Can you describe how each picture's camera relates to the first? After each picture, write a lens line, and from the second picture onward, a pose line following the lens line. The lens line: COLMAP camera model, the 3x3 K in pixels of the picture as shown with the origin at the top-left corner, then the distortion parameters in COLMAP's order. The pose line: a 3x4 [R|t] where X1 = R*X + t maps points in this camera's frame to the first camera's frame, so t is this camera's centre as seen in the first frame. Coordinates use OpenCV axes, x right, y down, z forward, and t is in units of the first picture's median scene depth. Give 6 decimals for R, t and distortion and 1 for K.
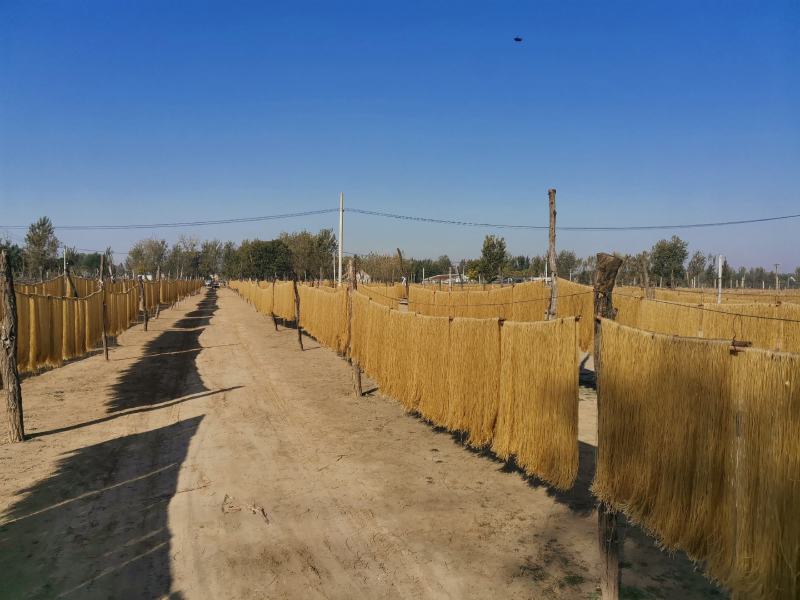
lens RADIAL K [[595.4, 0, 400.0], [0, 595.4, 300.0], [0, 0, 1]] dist [0.055540, -0.135927]
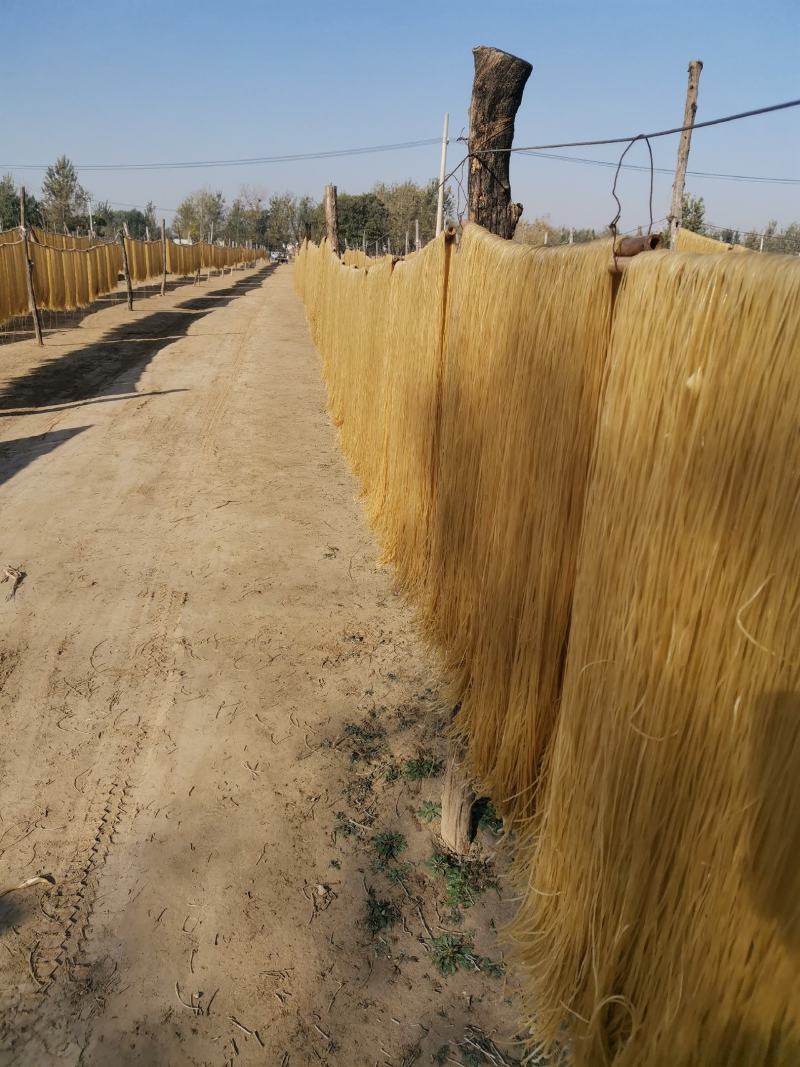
lens RADIAL K [[794.2, 0, 398.1], [0, 794.2, 525.5], [0, 0, 1]] dist [0.055540, -0.135927]
pose [[0.984008, 0.082292, -0.157974, 0.103191], [-0.033873, 0.957148, 0.287611, 0.018296], [0.174873, -0.277661, 0.944629, 0.112545]]
